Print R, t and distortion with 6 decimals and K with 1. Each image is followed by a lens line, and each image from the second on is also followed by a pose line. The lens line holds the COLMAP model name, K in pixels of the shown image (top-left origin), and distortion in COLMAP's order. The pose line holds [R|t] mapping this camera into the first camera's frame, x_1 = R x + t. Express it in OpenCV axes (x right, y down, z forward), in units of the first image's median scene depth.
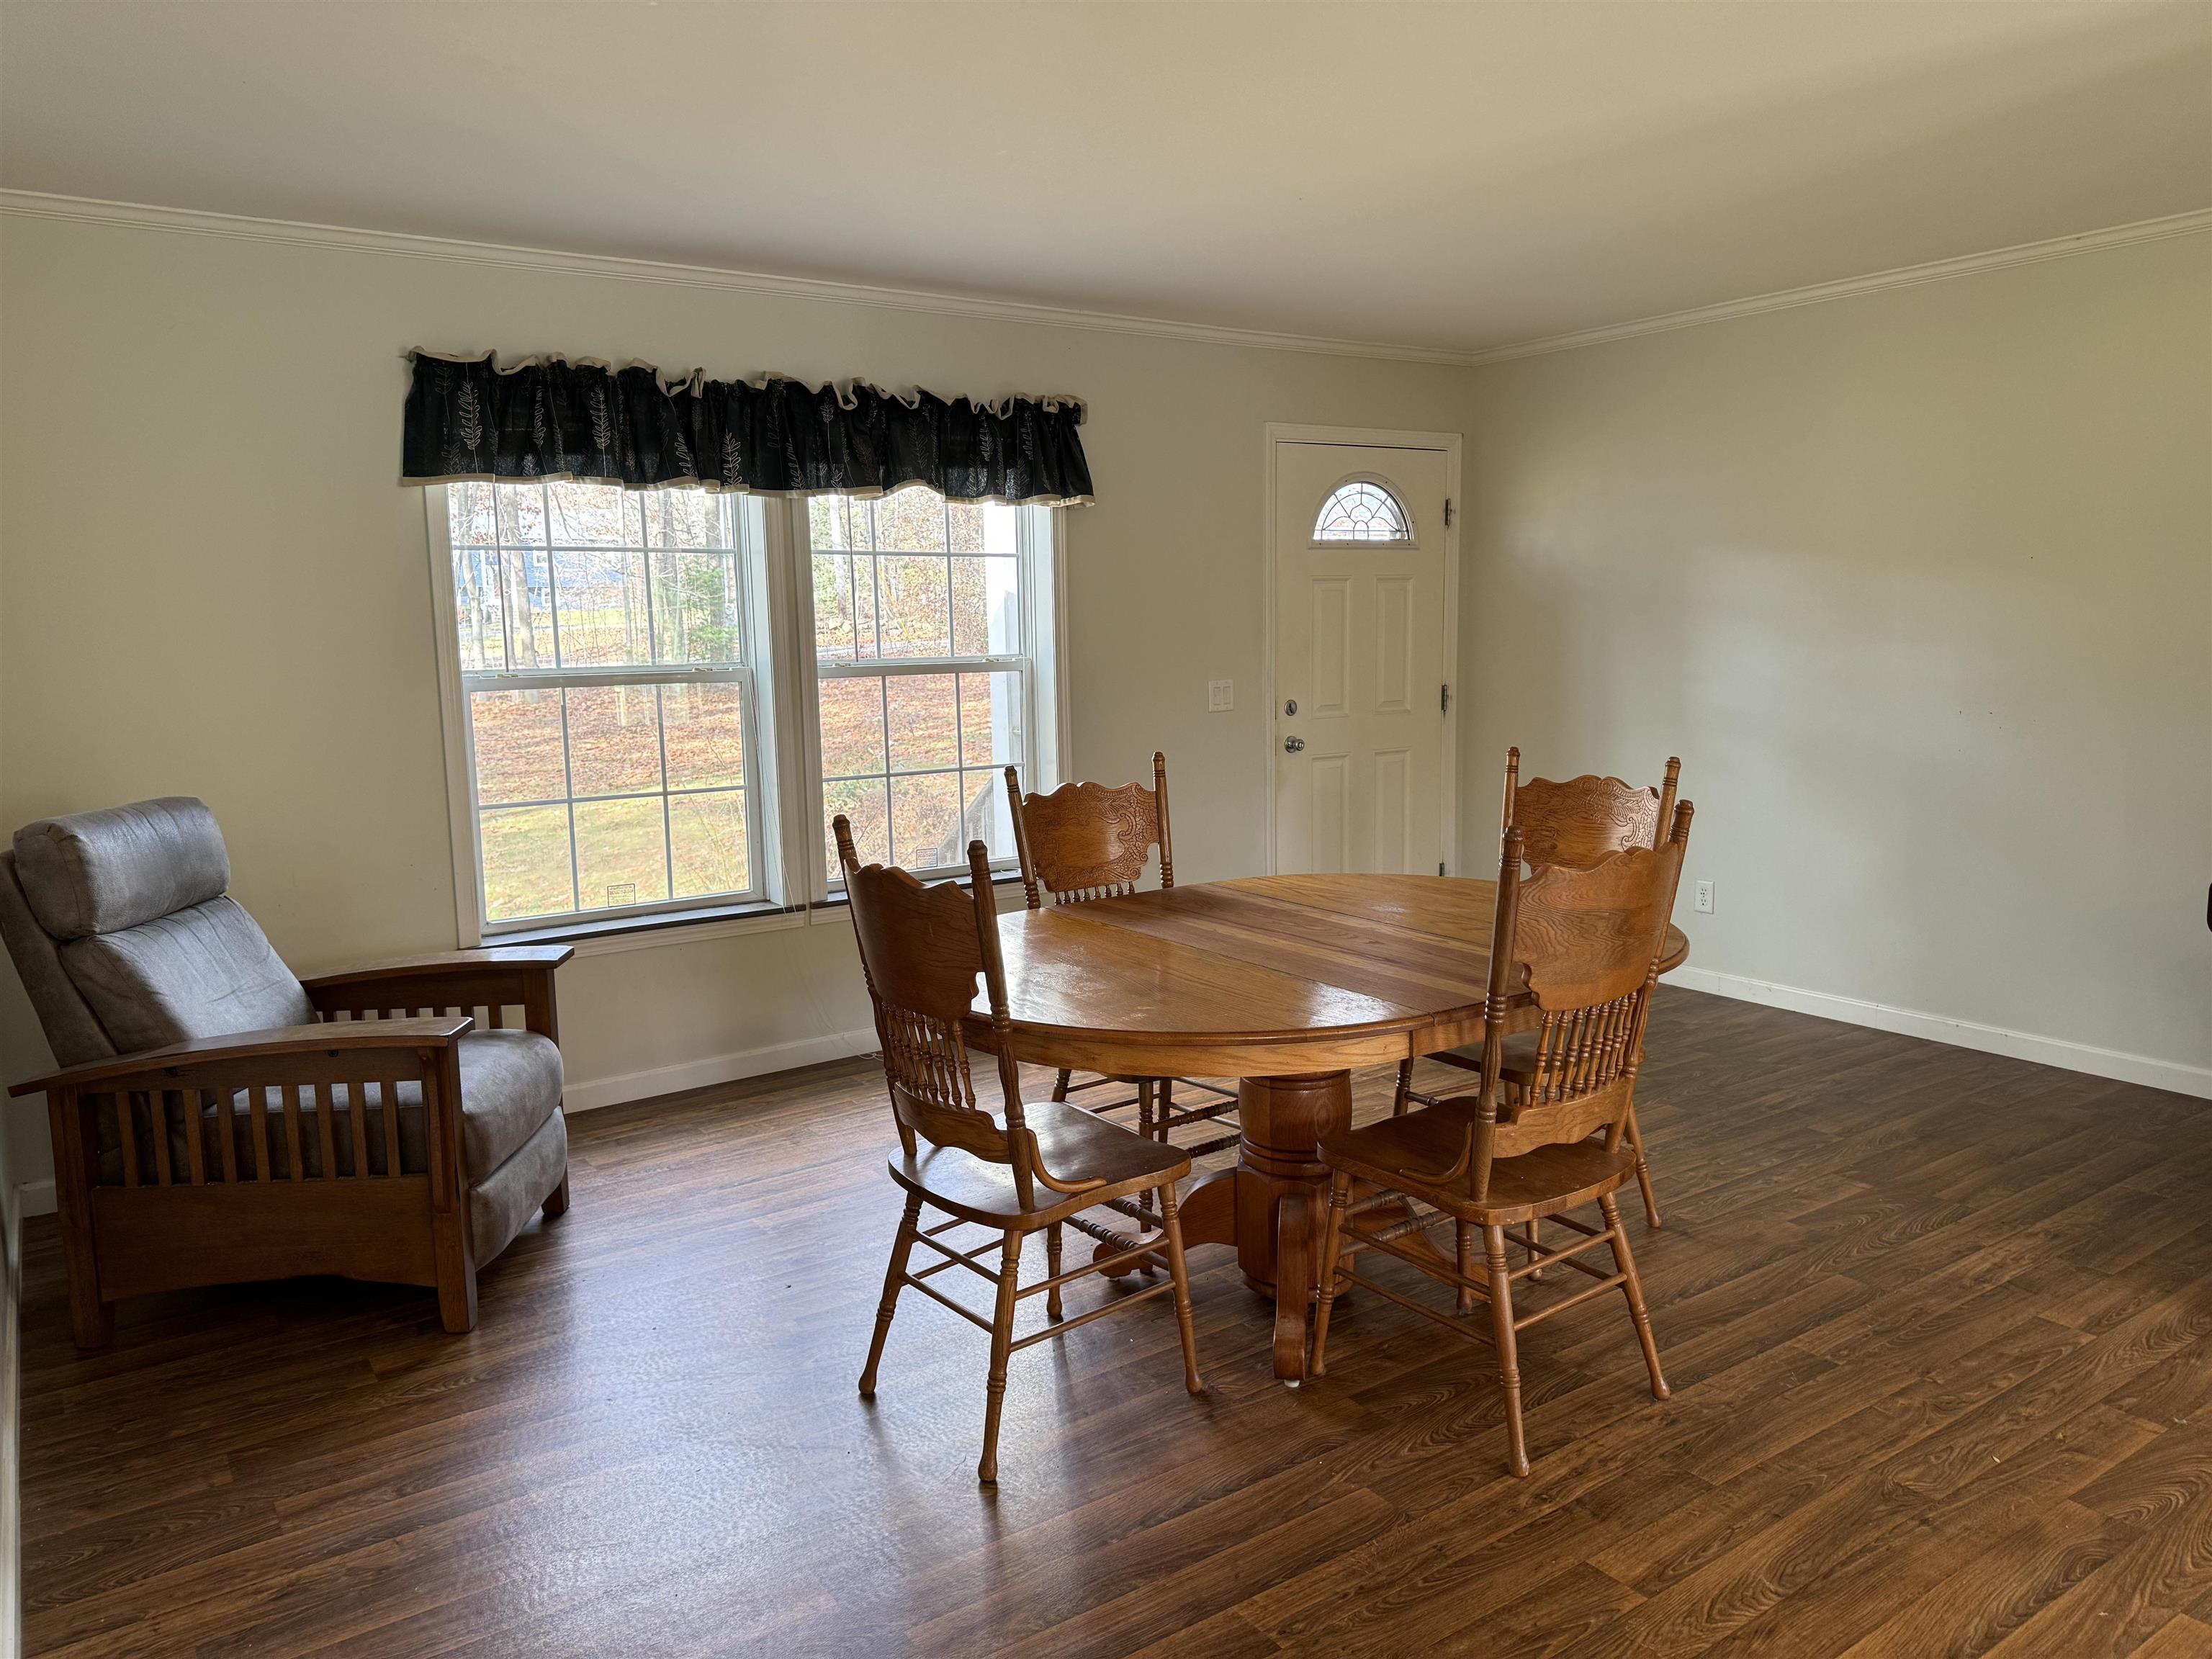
lens RADIAL K [[1570.7, 0, 1092.4], [0, 1570.7, 835.3], [0, 0, 1]] dist [0.039767, -0.036521]
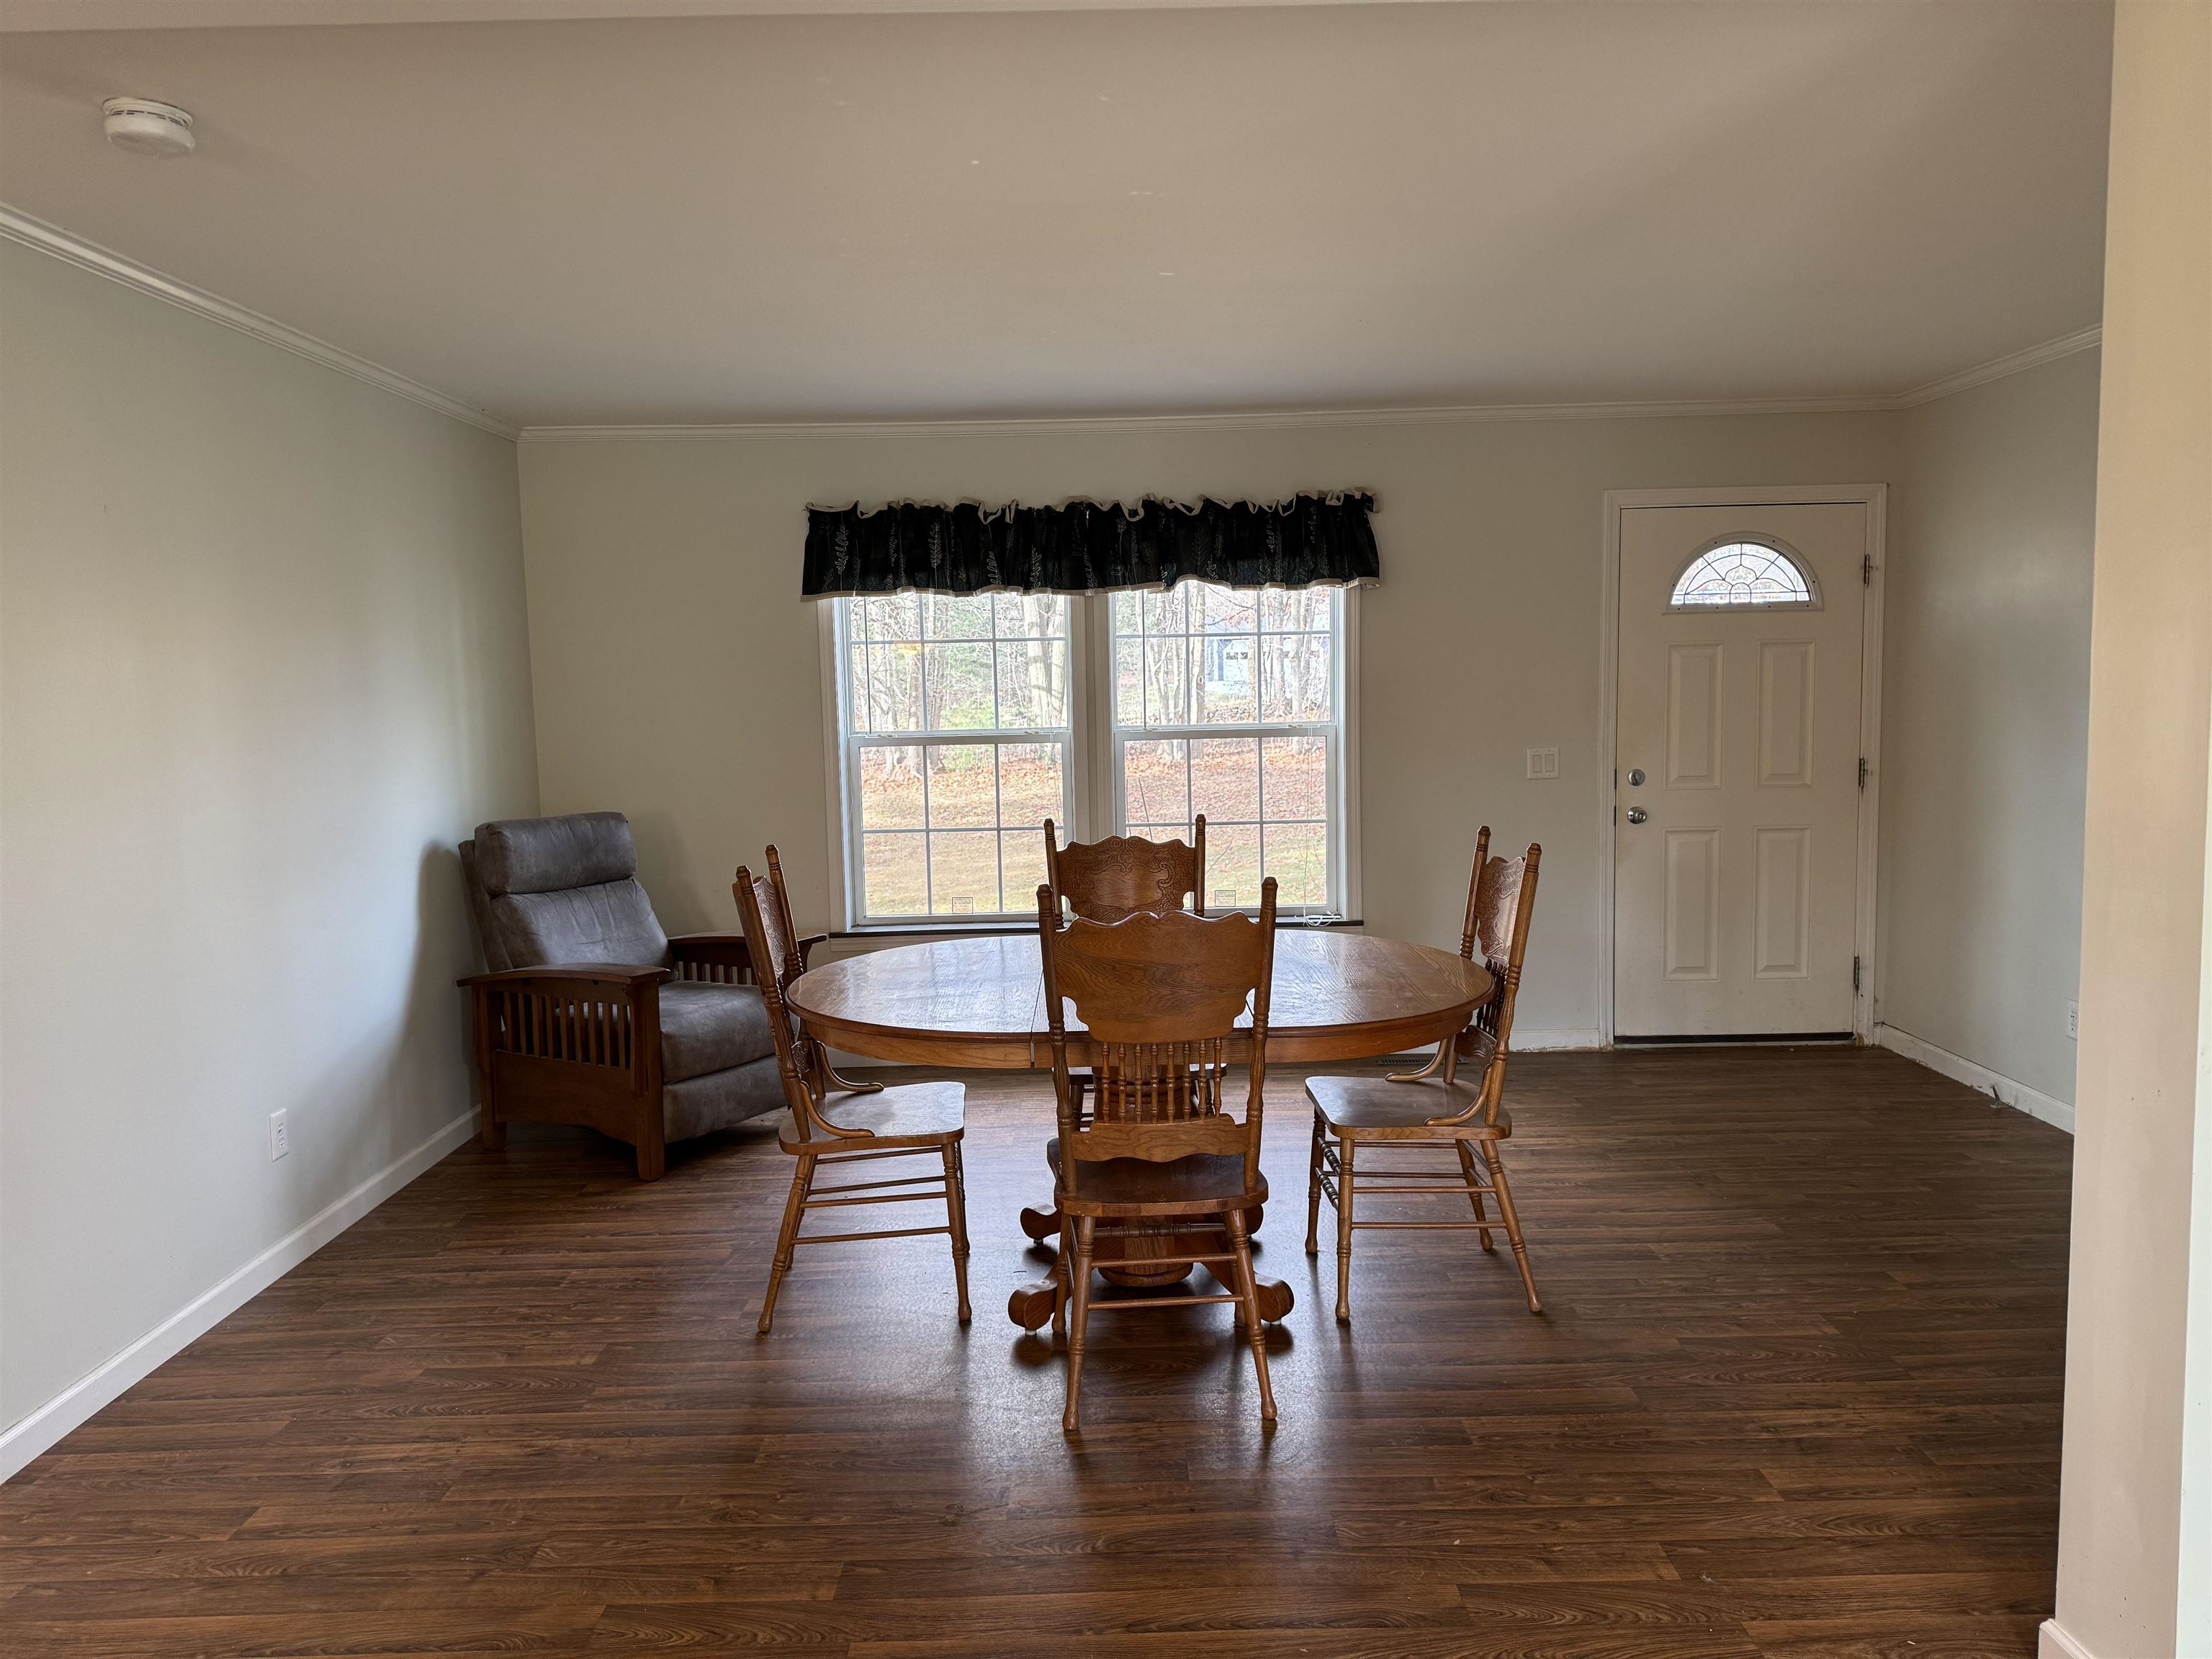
lens RADIAL K [[1570.7, 0, 1081.9], [0, 1570.7, 818.9], [0, 0, 1]] dist [0.039767, -0.036521]
pose [[0.815547, 0.047932, -0.576703, 0.528267], [-0.070351, 0.997384, -0.016590, -0.019543], [0.574399, 0.054101, 0.816786, 0.004461]]
